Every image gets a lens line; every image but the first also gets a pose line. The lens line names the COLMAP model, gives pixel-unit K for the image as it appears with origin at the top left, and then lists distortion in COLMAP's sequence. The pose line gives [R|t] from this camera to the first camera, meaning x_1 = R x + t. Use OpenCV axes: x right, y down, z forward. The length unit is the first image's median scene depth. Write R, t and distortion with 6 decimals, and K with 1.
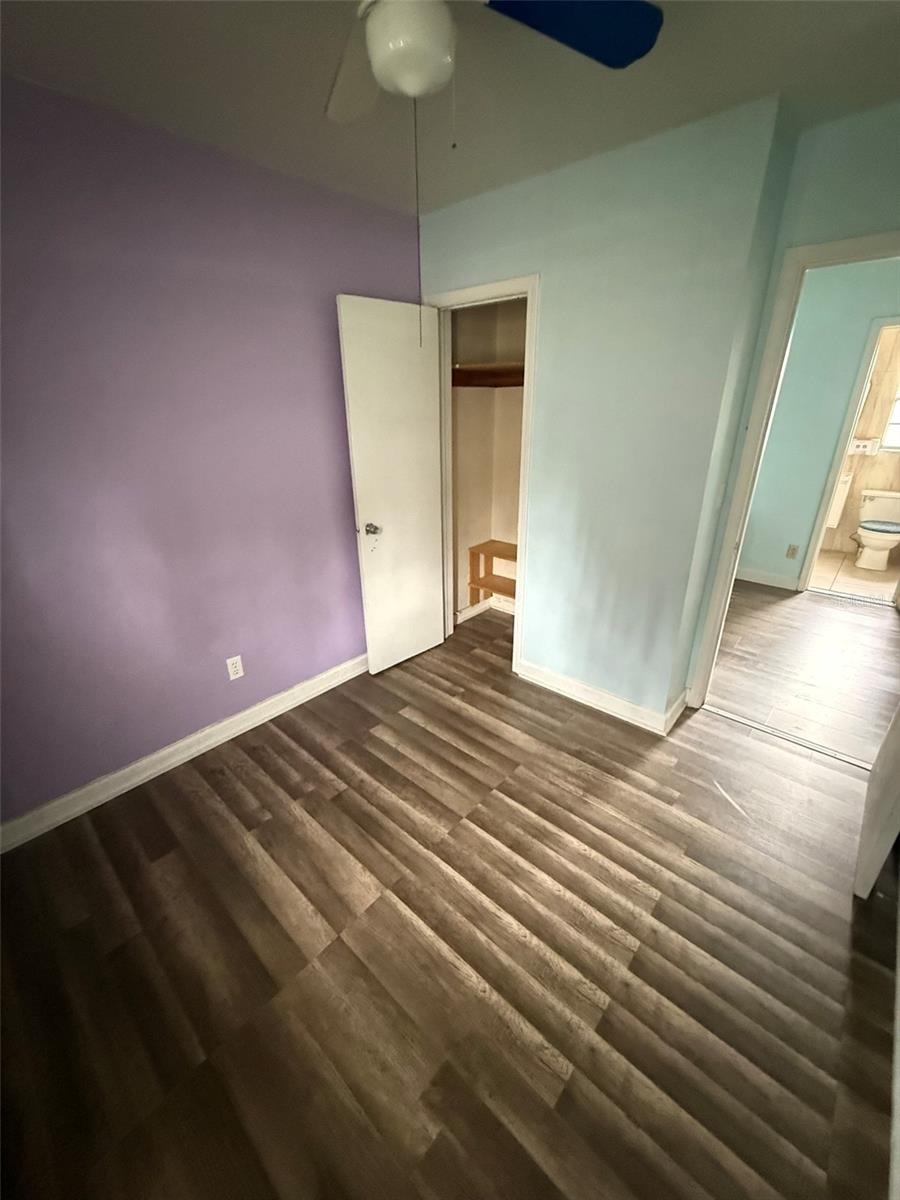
lens RADIAL K [[481.2, 0, 450.0], [0, 481.2, 600.0], [0, 0, 1]] dist [0.009165, -0.000107]
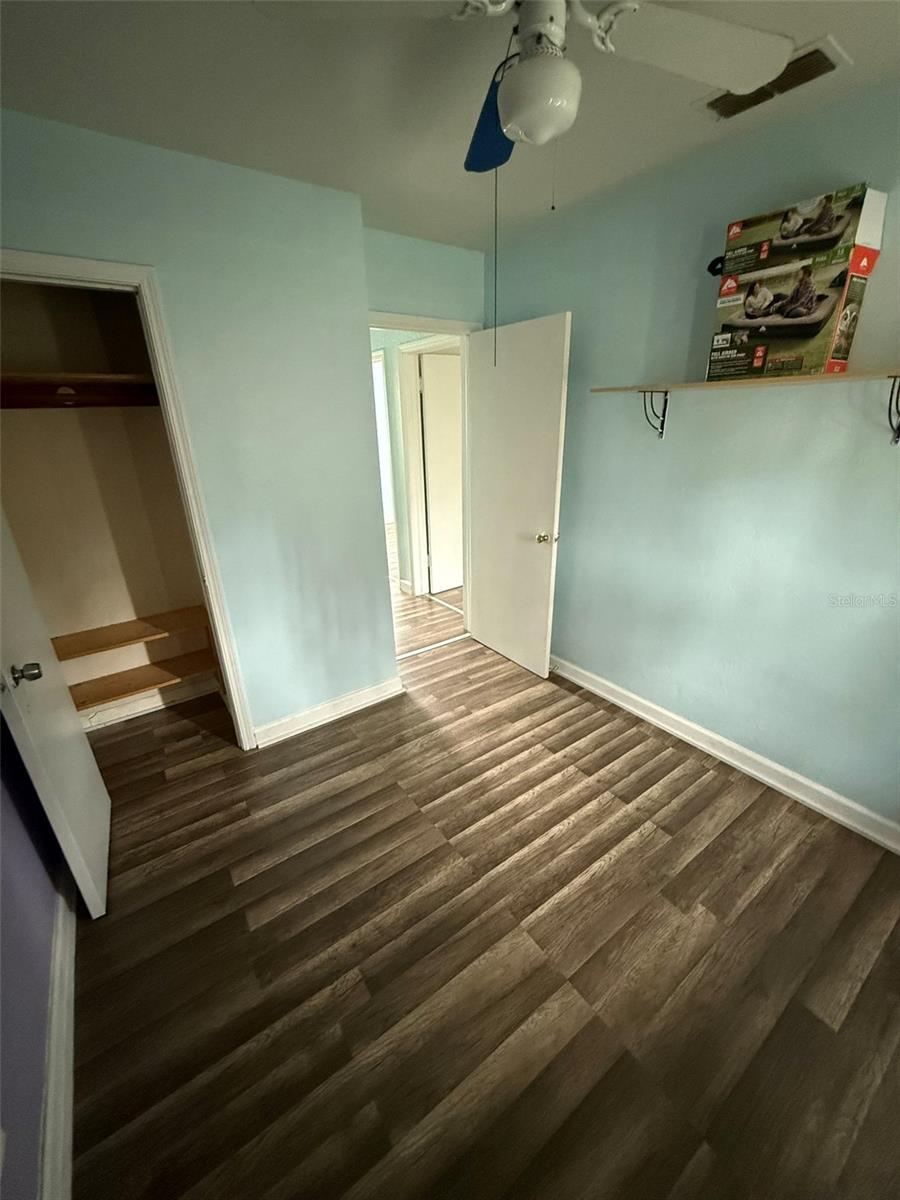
lens RADIAL K [[481.2, 0, 450.0], [0, 481.2, 600.0], [0, 0, 1]] dist [0.009165, -0.000107]
pose [[0.211617, -0.349701, 0.912649, -0.673175], [0.394512, 0.884905, 0.247594, -0.214042], [-0.894191, 0.307656, 0.325222, 0.517146]]
